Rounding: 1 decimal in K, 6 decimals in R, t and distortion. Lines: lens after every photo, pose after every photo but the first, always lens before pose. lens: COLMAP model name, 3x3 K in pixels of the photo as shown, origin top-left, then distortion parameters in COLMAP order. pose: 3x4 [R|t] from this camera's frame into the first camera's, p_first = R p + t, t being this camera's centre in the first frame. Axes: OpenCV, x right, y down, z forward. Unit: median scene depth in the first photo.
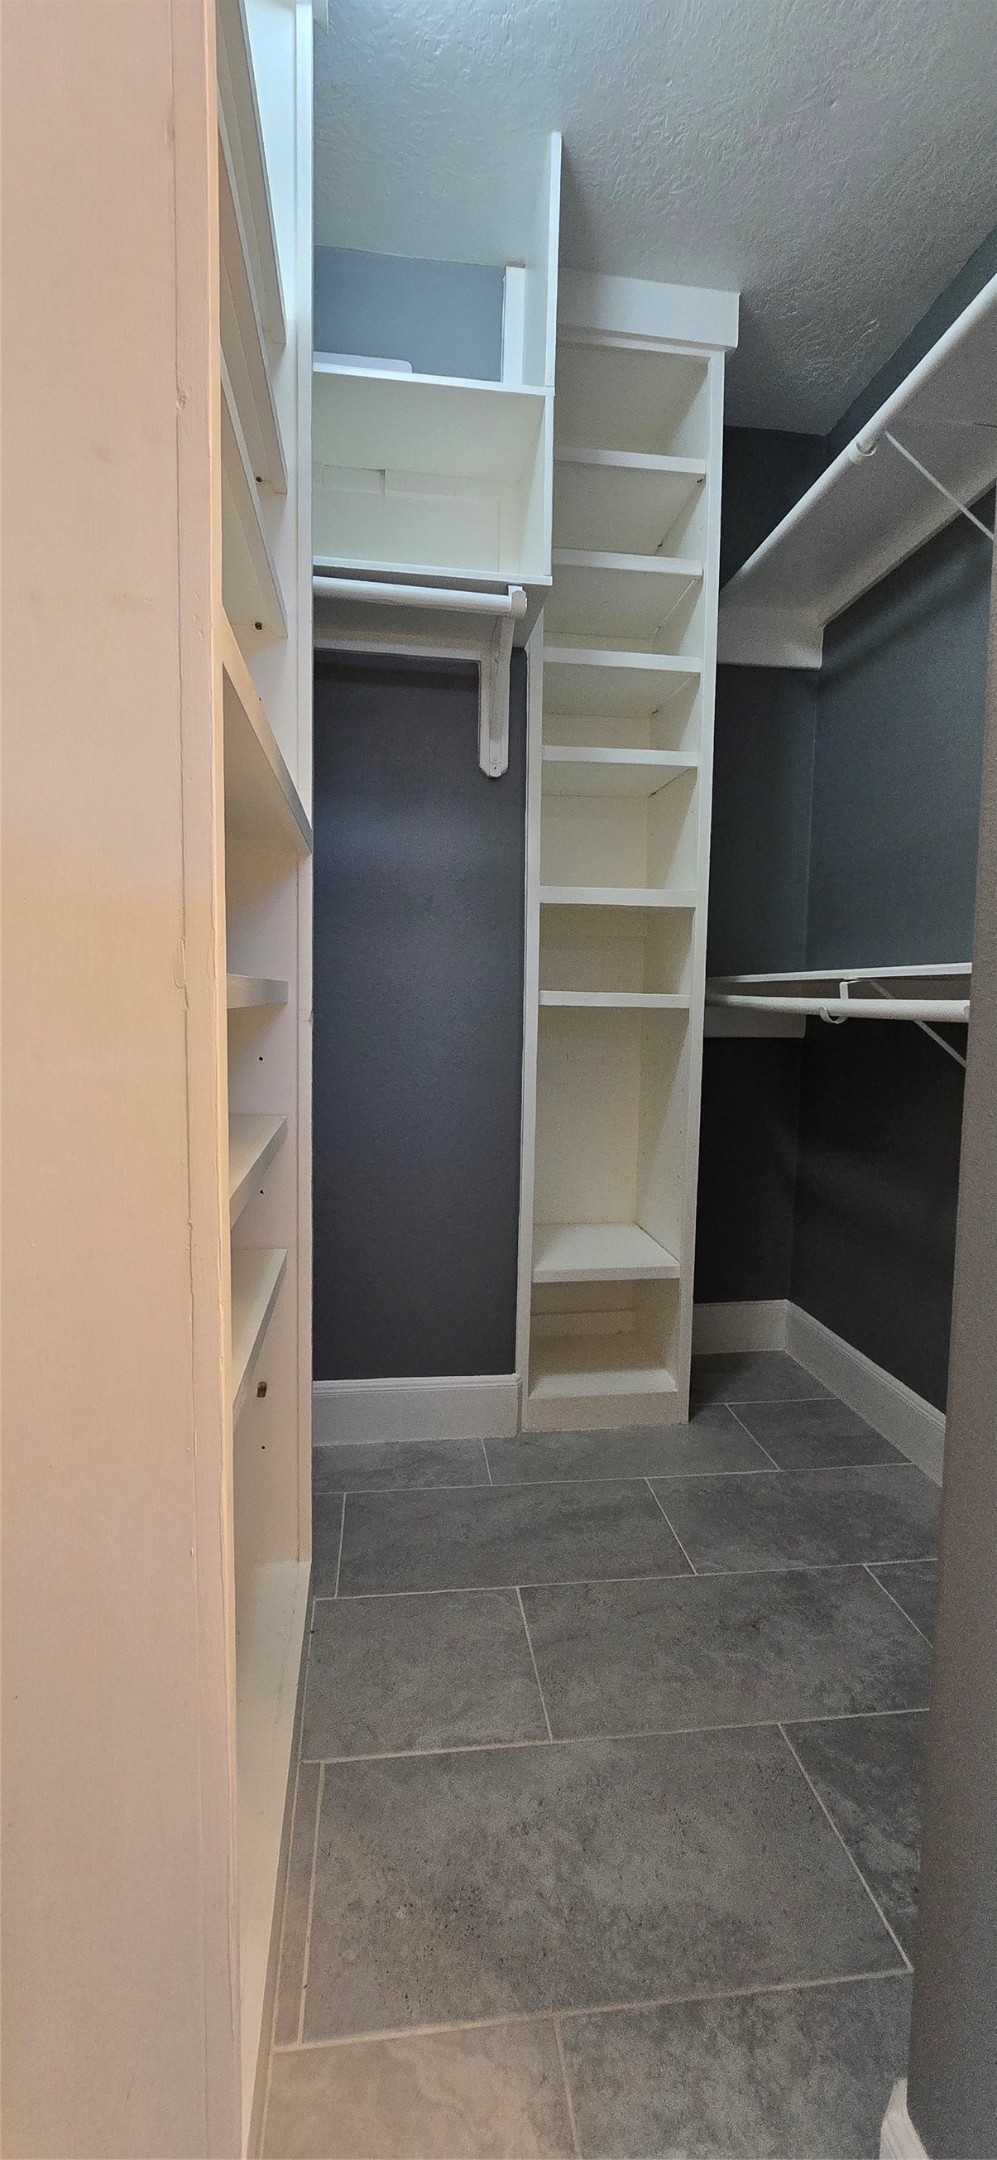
lens RADIAL K [[880.7, 0, 498.5], [0, 880.7, 1080.0], [0, 0, 1]] dist [-0.003706, -0.000003]
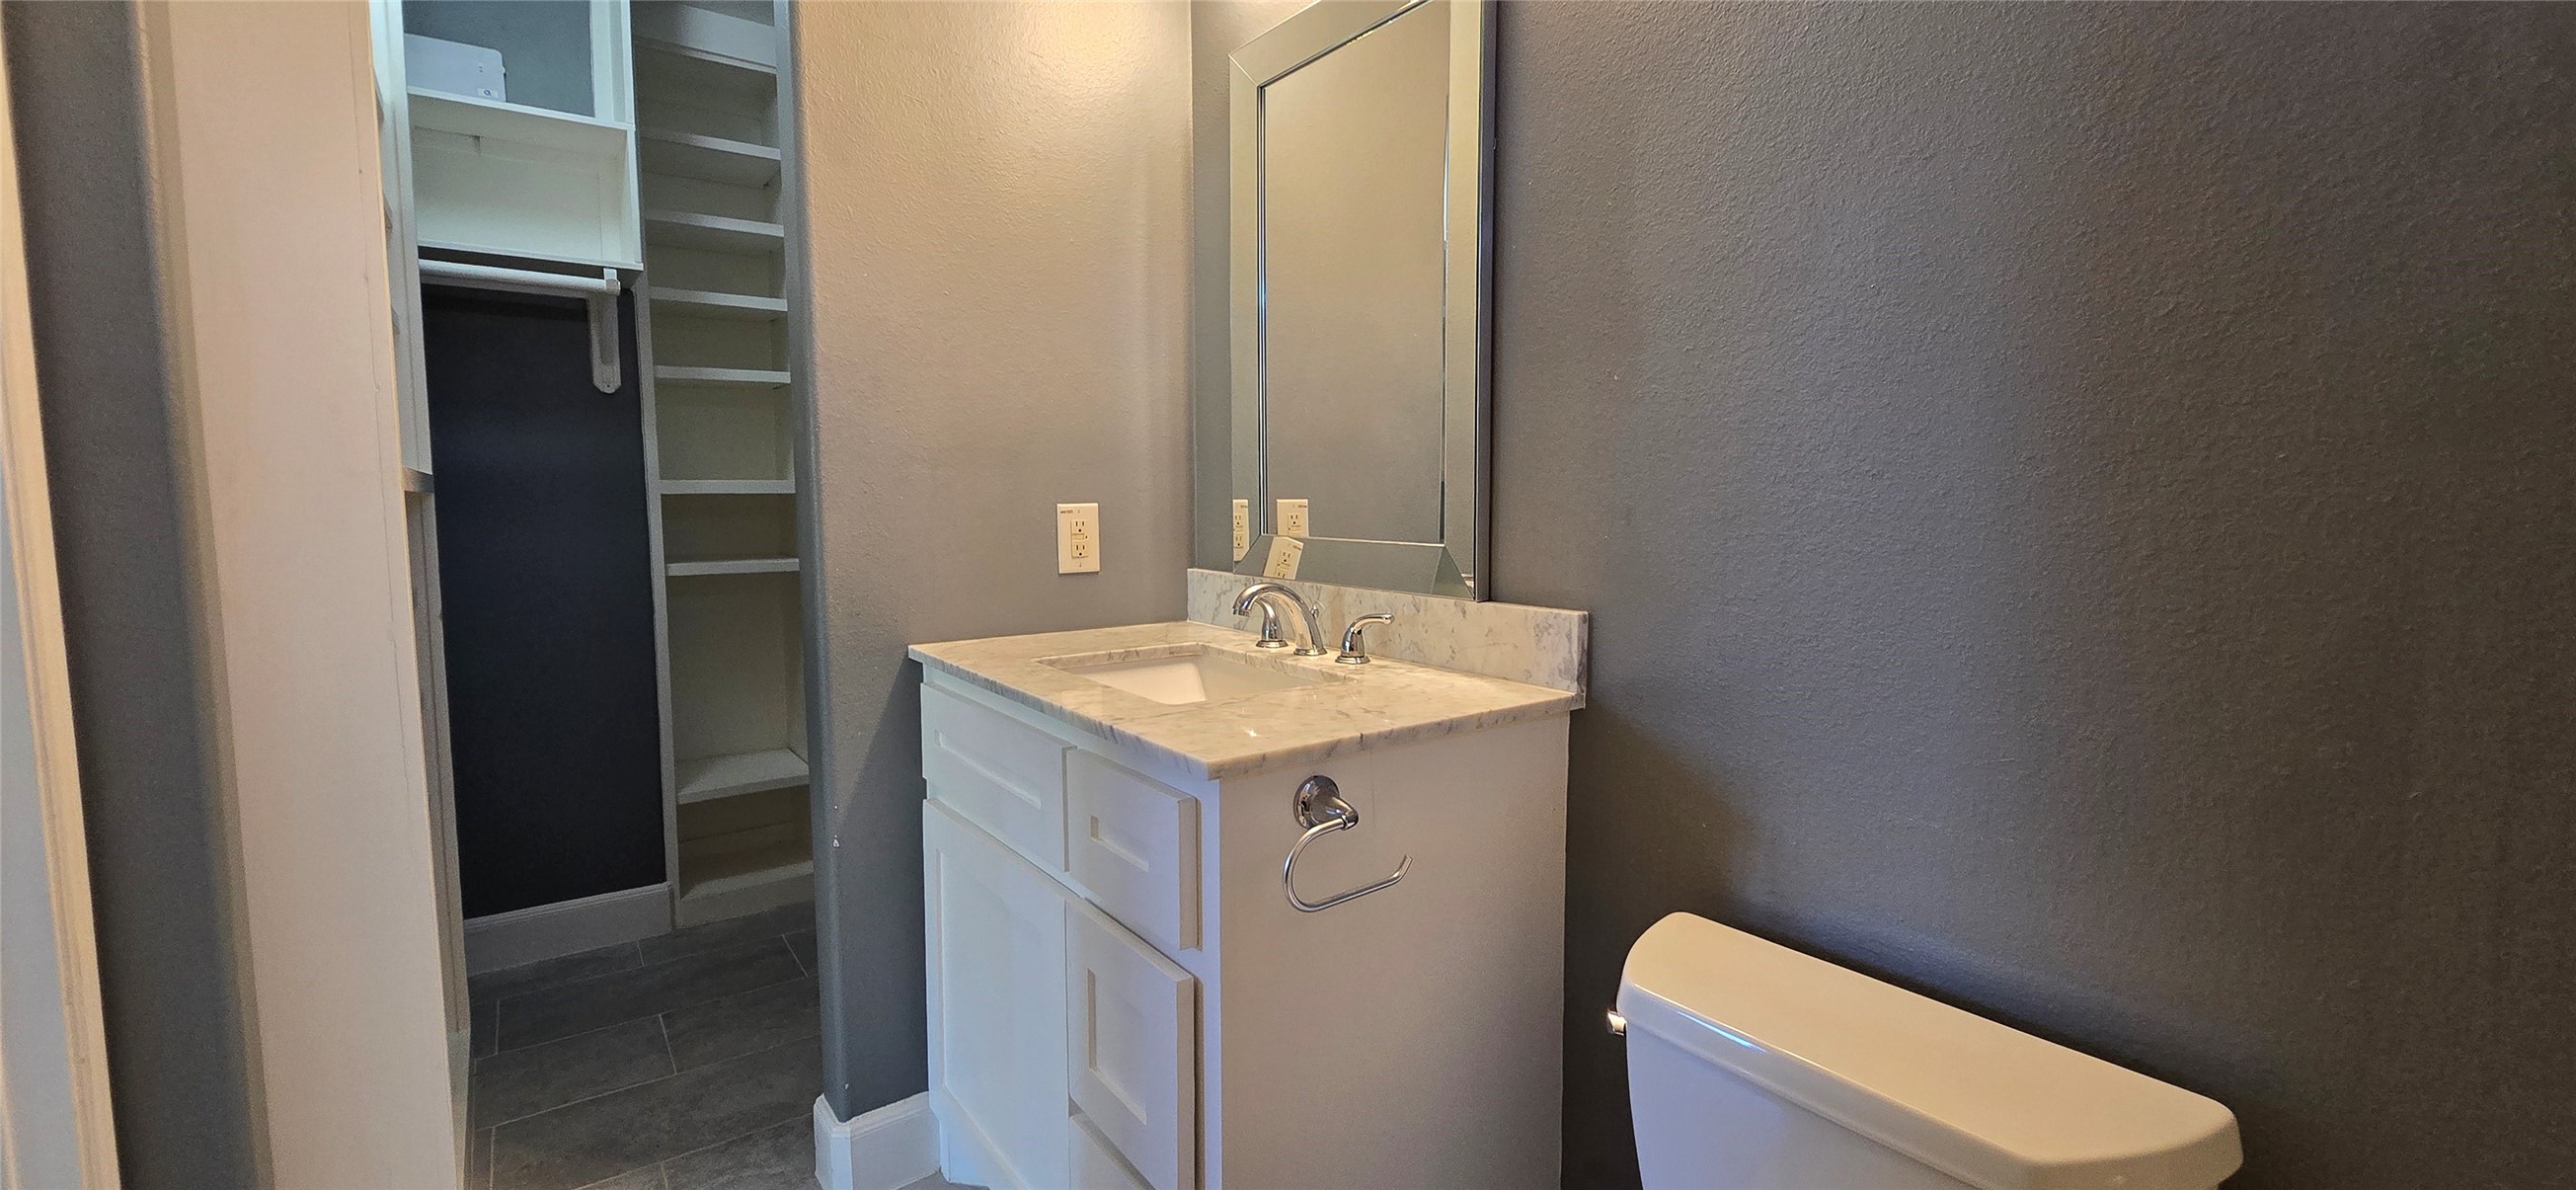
lens RADIAL K [[1050.4, 0, 1294.6], [0, 1050.4, 579.6], [0, 0, 1]] dist [-0.003706, -0.000003]
pose [[0.873600, -0.061416, 0.482754, 0.107577], [0.066568, 0.997761, 0.006473, -0.032764], [-0.482070, 0.026481, 0.875732, -0.717139]]
